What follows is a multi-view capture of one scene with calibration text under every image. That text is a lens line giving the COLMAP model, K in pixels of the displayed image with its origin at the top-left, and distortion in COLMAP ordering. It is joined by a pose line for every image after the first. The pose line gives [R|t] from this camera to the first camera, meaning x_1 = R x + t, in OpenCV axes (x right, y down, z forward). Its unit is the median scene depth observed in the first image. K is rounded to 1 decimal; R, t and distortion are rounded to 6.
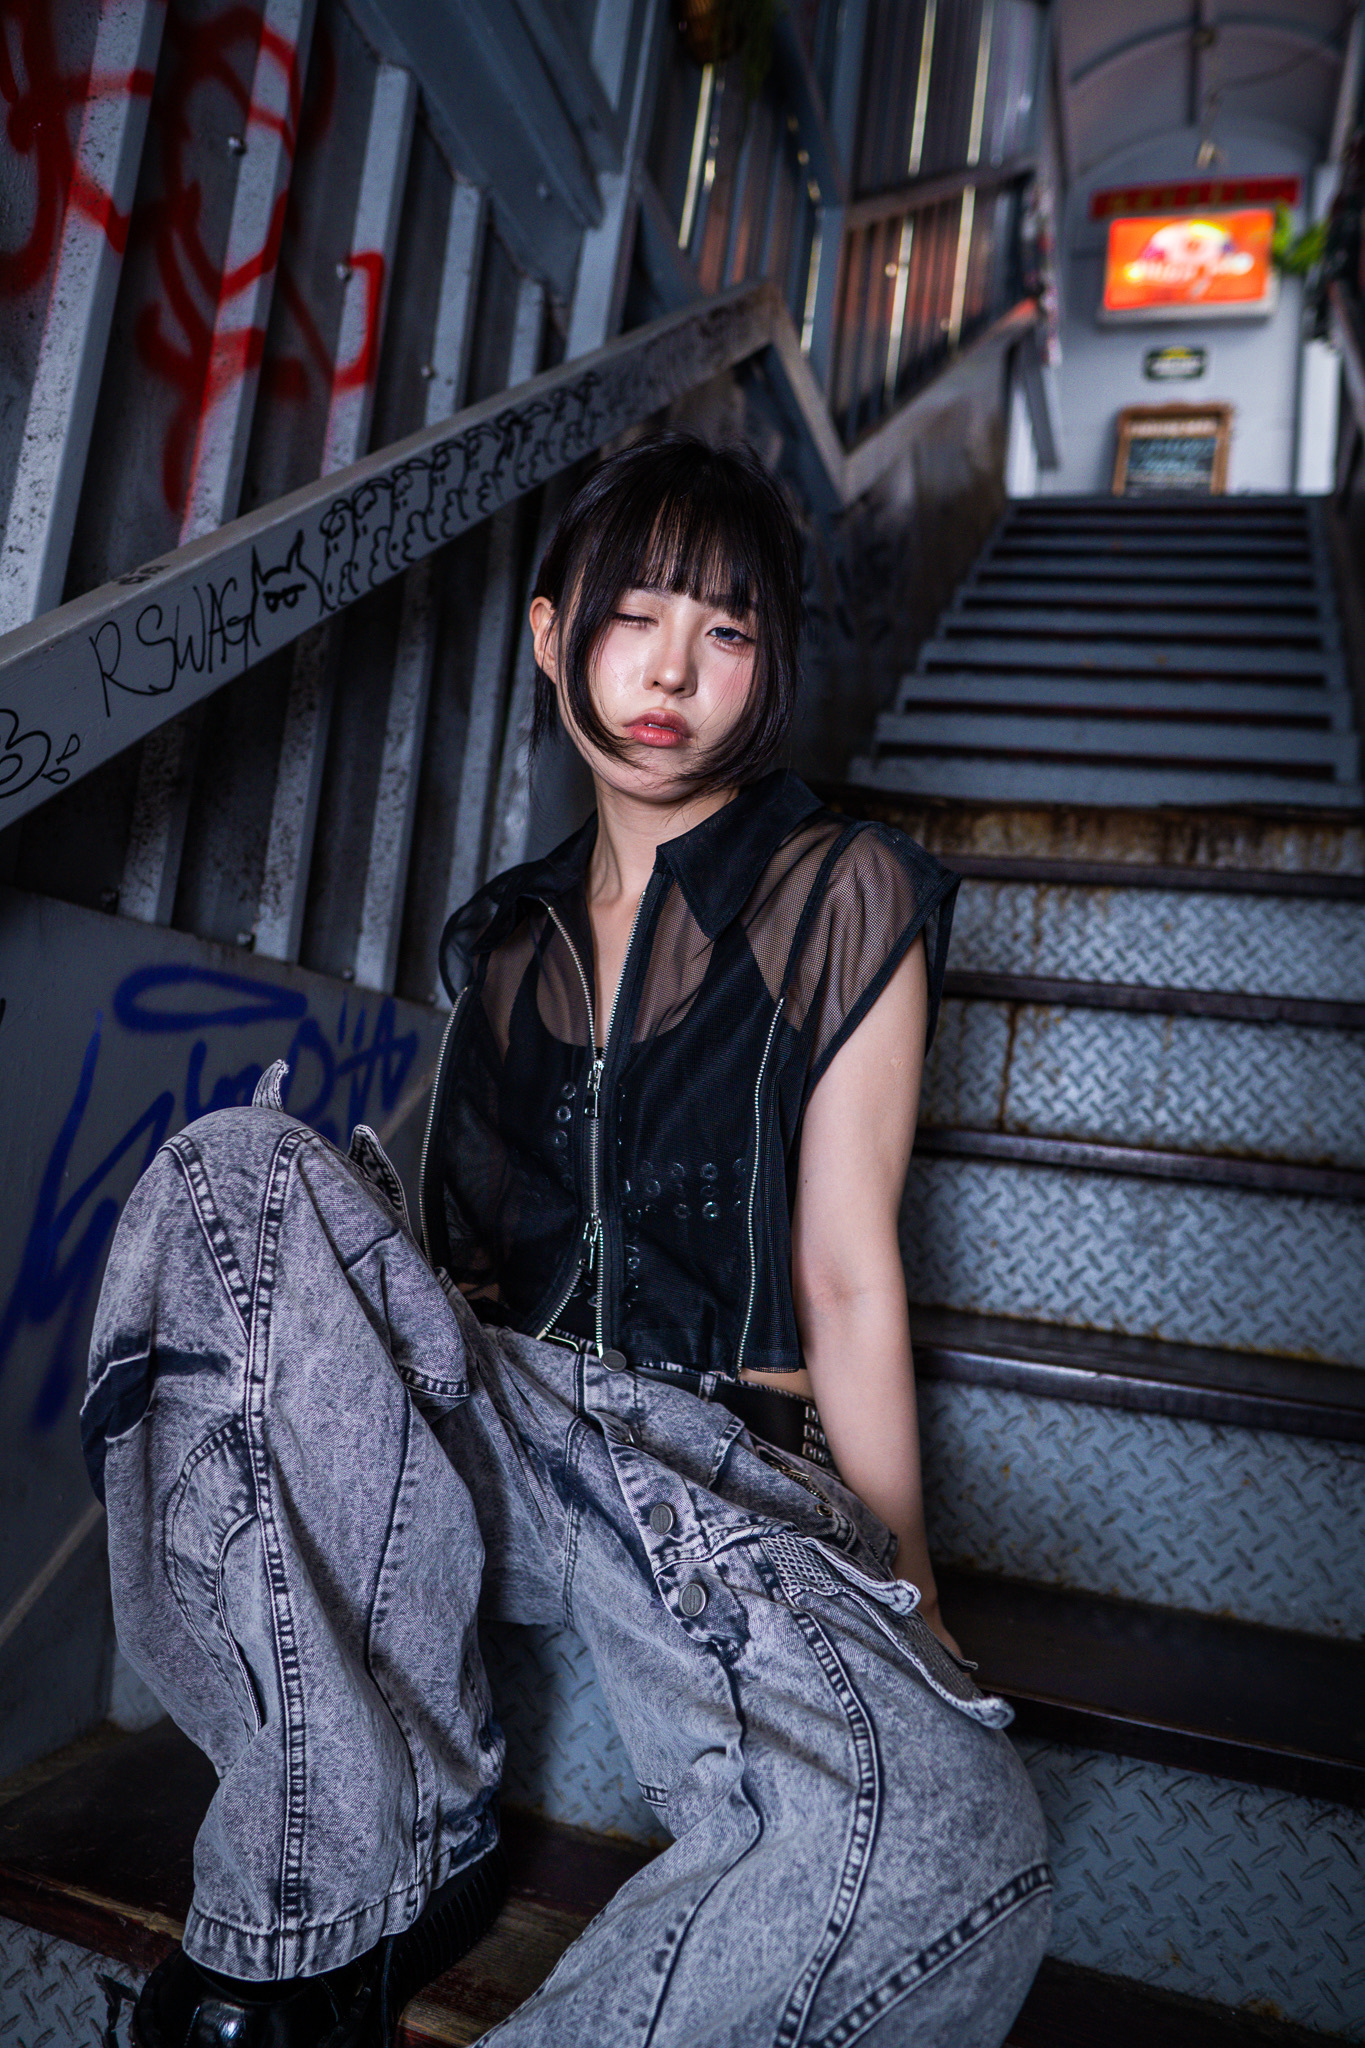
lens RADIAL K [[1447.7, 0, 681.7], [0, 1447.7, 1026.8], [0, 0, 1]] dist [-0.109899, 0.070505]
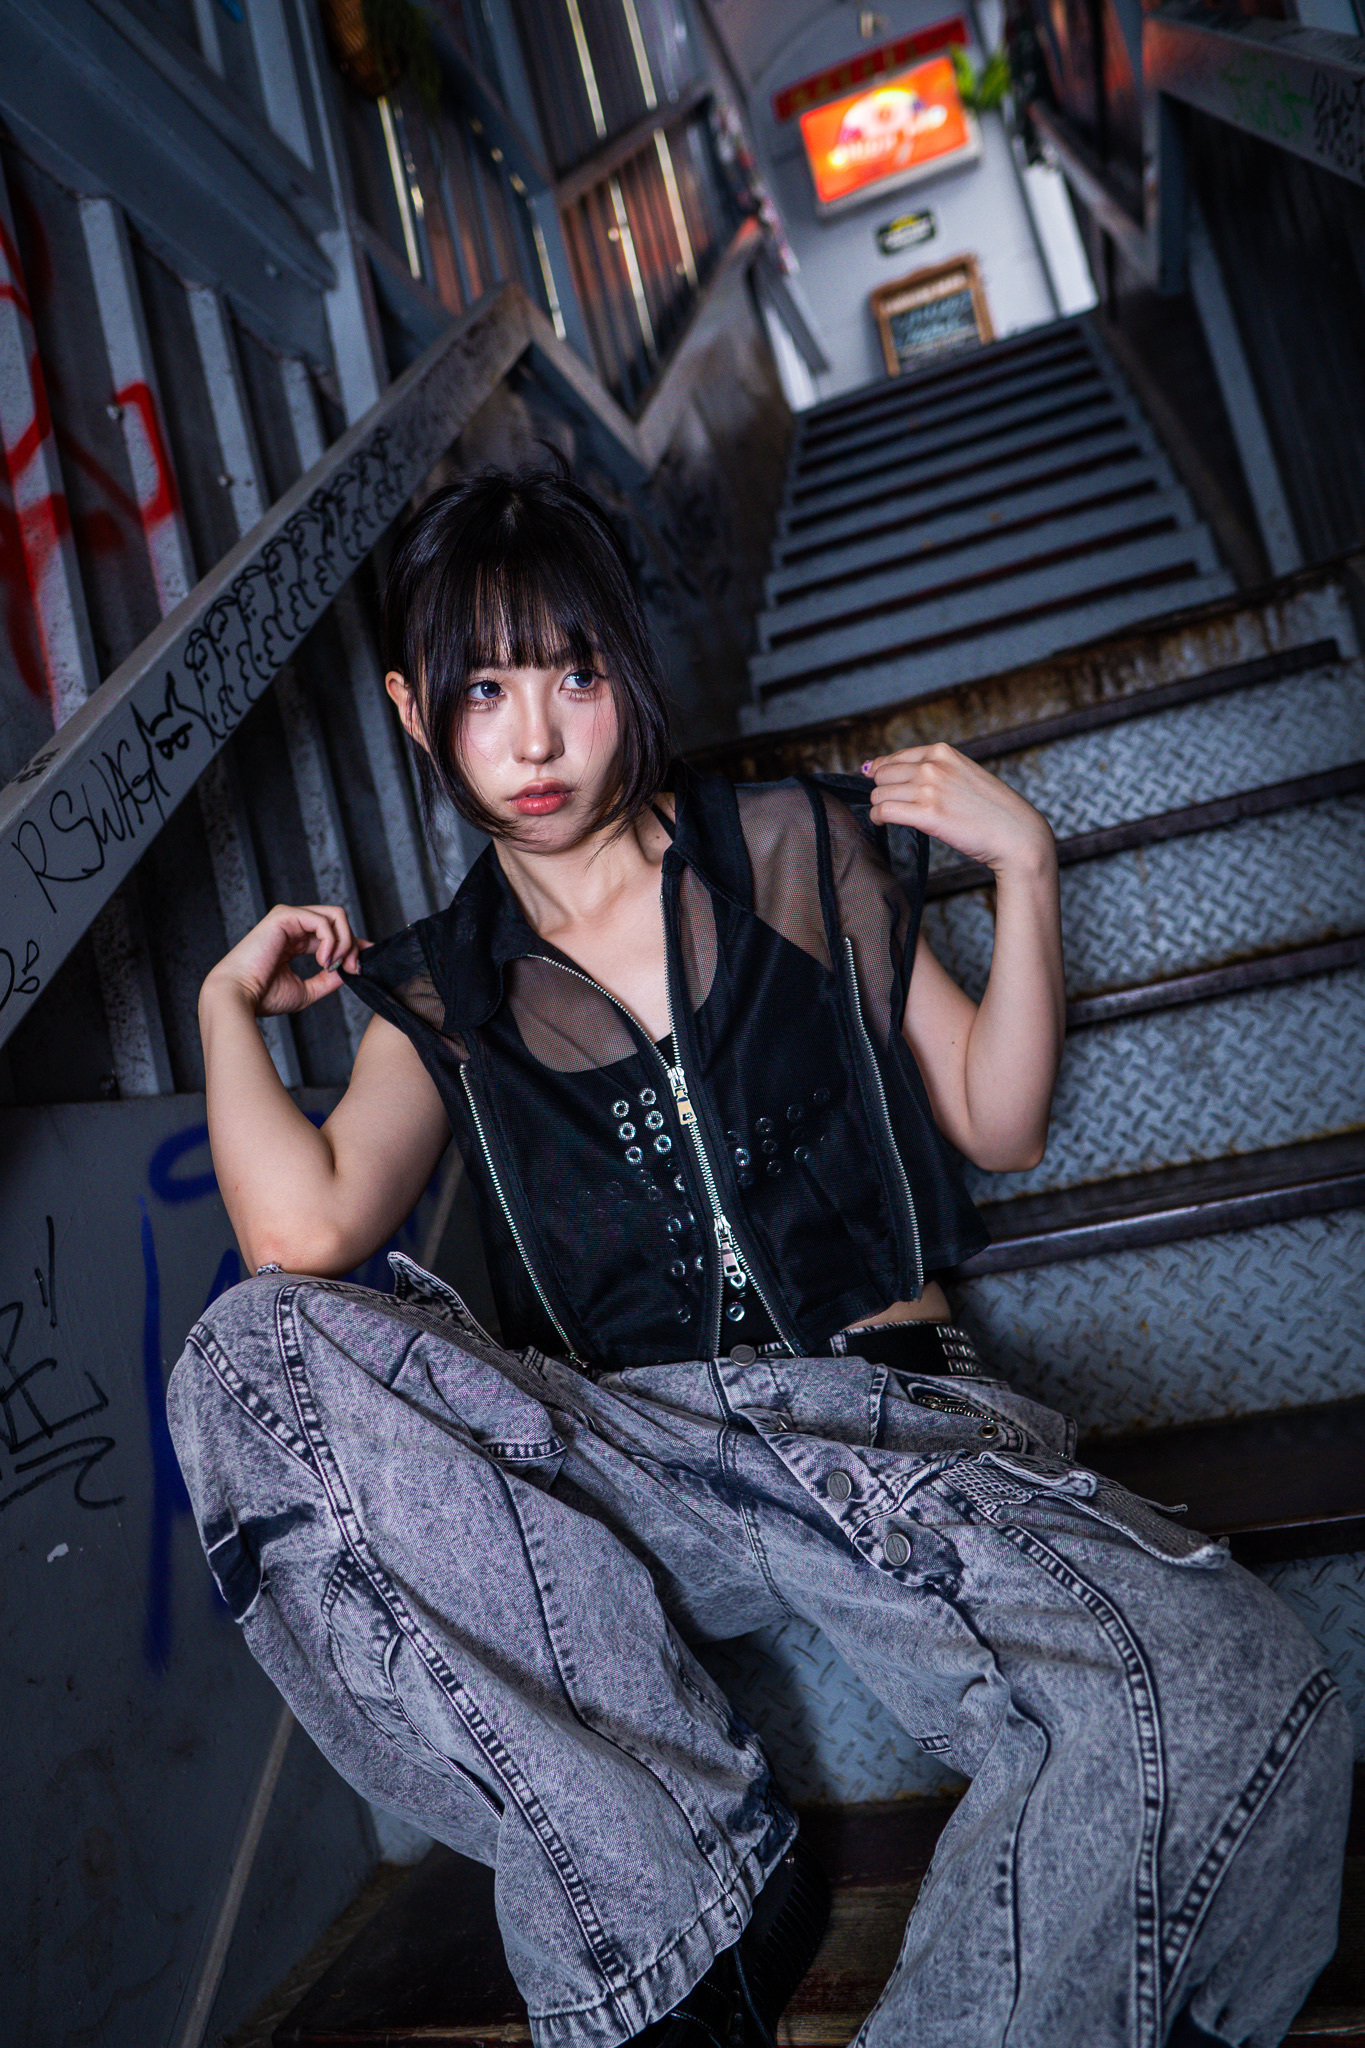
lens RADIAL K [[1447.7, 0, 683.2], [0, 1447.7, 1029.7], [0, 0, 1]] dist [-0.109899, 0.070505]
pose [[0.943762, -0.330050, 0.019526, -0.022949], [0.329841, 0.943944, 0.013211, -0.006141], [-0.022791, -0.006028, 0.999722, -0.001694]]
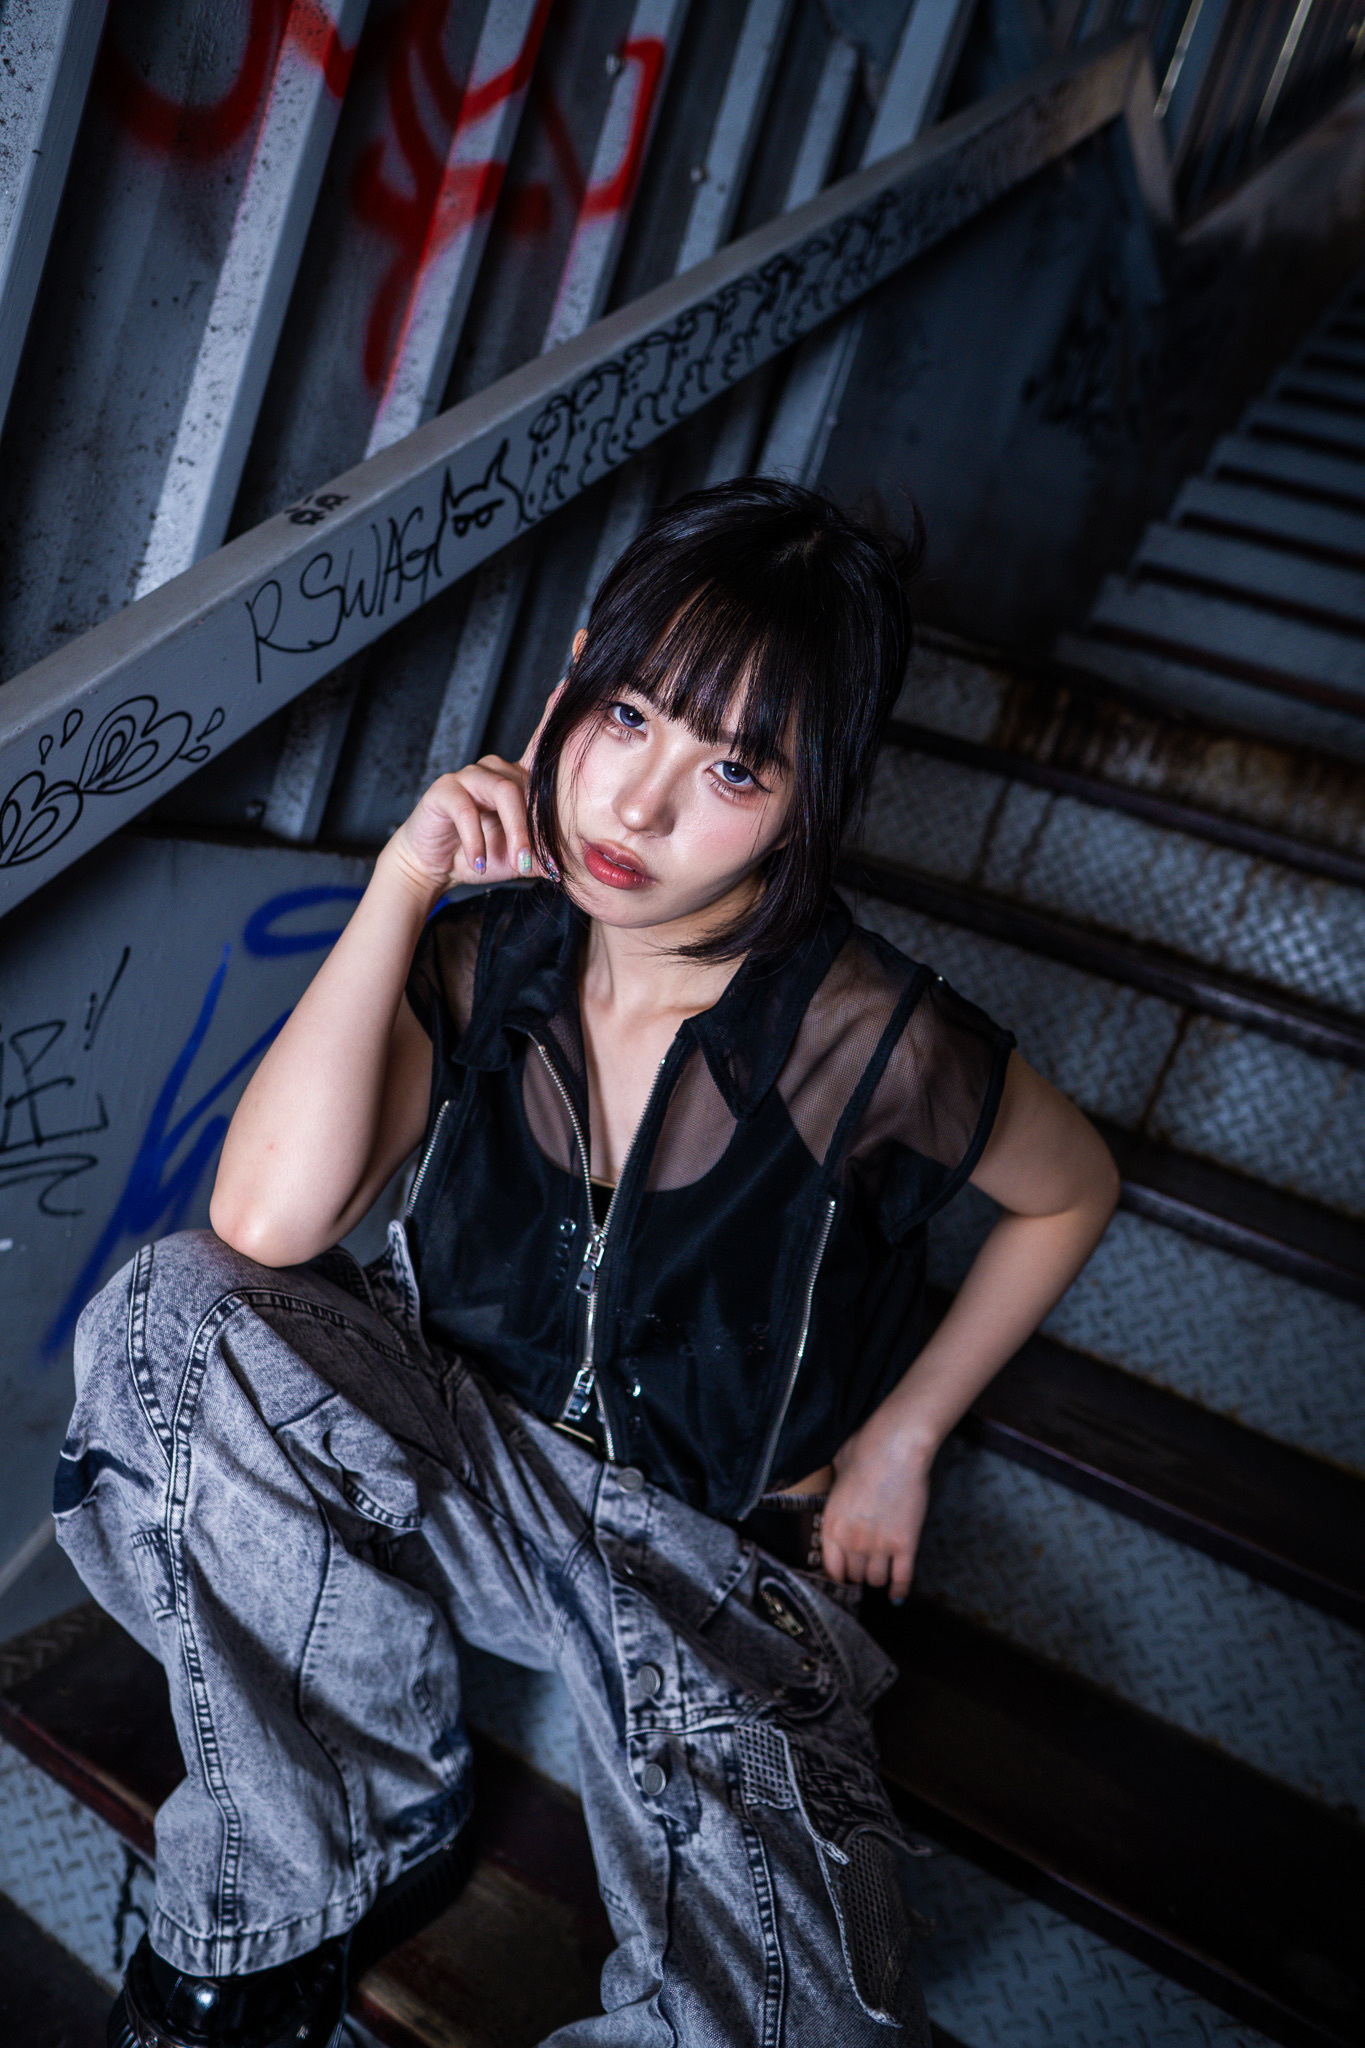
lens RADIAL K [[1447.7, 0, 678.1], [0, 1447.7, 1033.3], [0, 0, 1]] dist [-0.109899, 0.070505]
pose [[0.973360, 0.208726, -0.094886, -0.001193], [-0.179996, 0.951974, 0.247684, -0.176889], [0.142027, -0.224006, 0.964183, 0.056380]]
